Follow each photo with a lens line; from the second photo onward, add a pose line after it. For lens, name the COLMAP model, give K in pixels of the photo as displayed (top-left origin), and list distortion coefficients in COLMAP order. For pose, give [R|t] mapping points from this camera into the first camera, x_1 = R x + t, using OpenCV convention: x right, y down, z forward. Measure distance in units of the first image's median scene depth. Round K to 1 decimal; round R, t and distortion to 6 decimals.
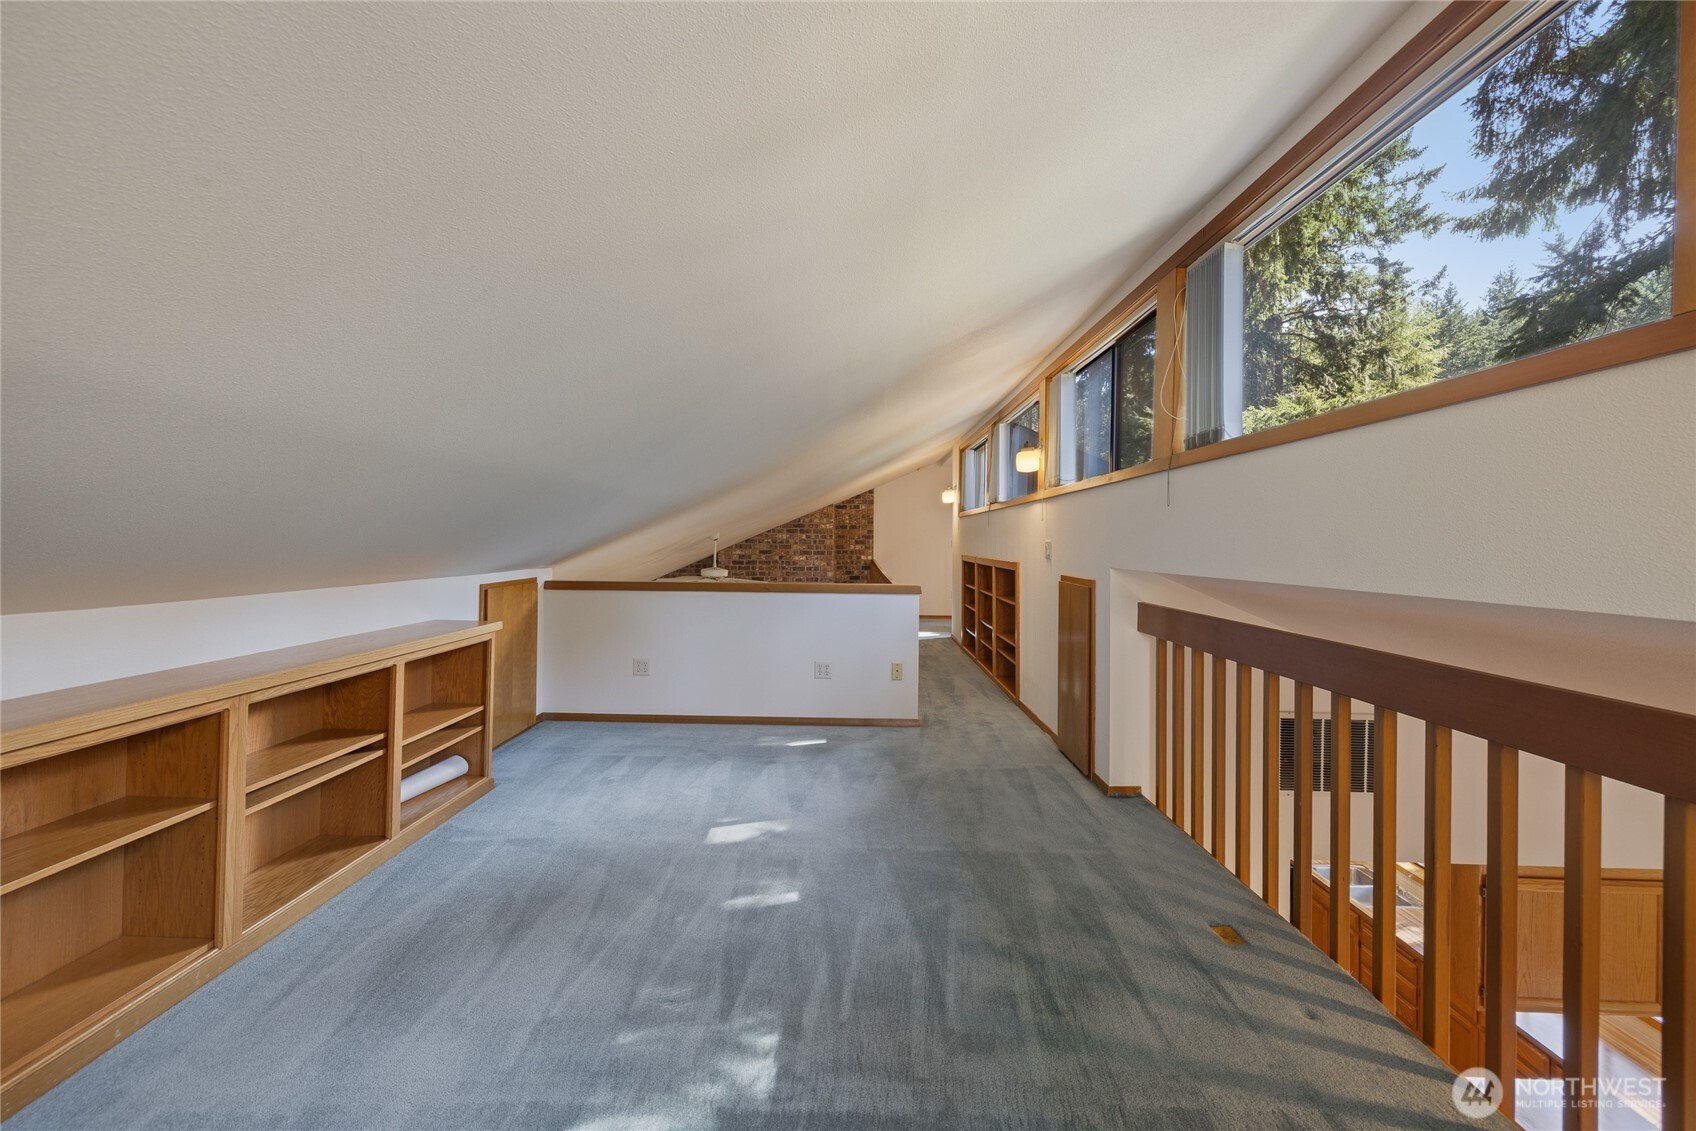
lens RADIAL K [[722.8, 0, 811.3], [0, 722.8, 556.9], [0, 0, 1]] dist [-0.000455, -0.000231]
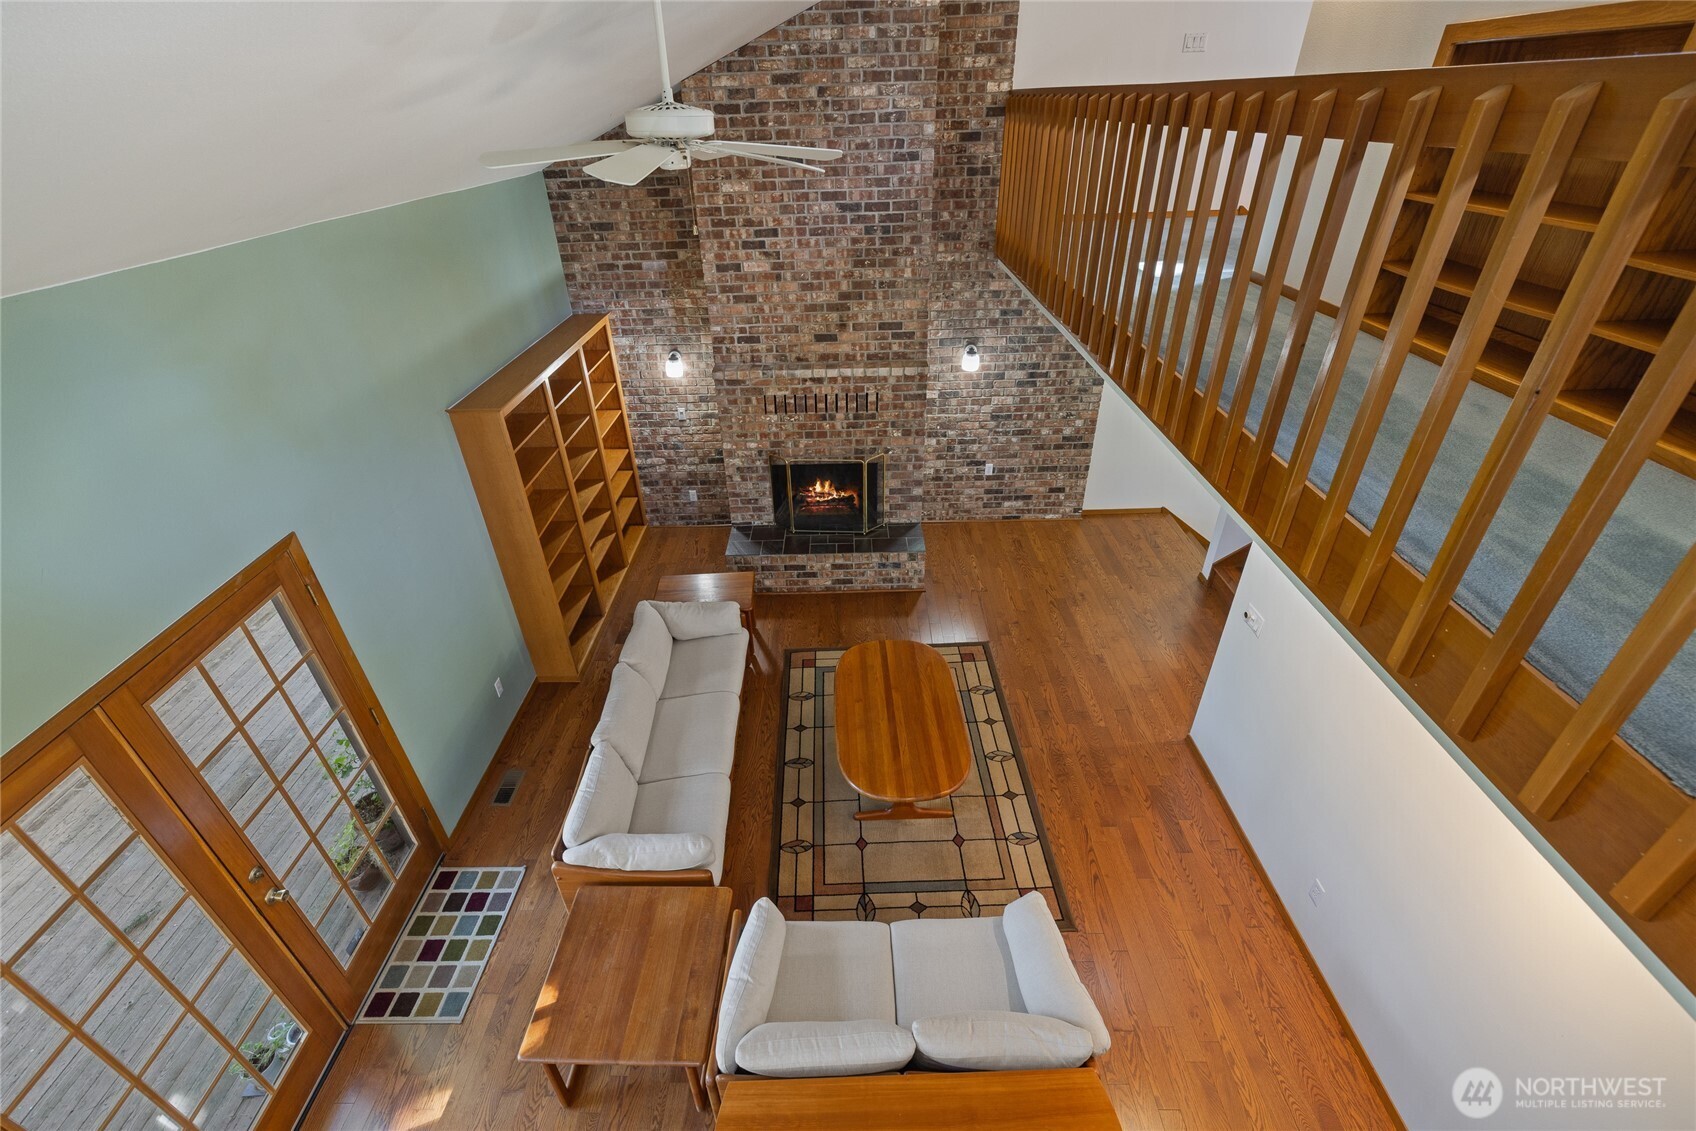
lens RADIAL K [[699.5, 0, 832.7], [0, 699.5, 525.7], [0, 0, 1]] dist [-0.000011, -0.000056]
pose [[0.998892, -0.046533, 0.007074, -0.050671], [0.036582, 0.862114, 0.505392, 0.014000], [-0.029616, -0.504573, 0.862861, 0.487698]]
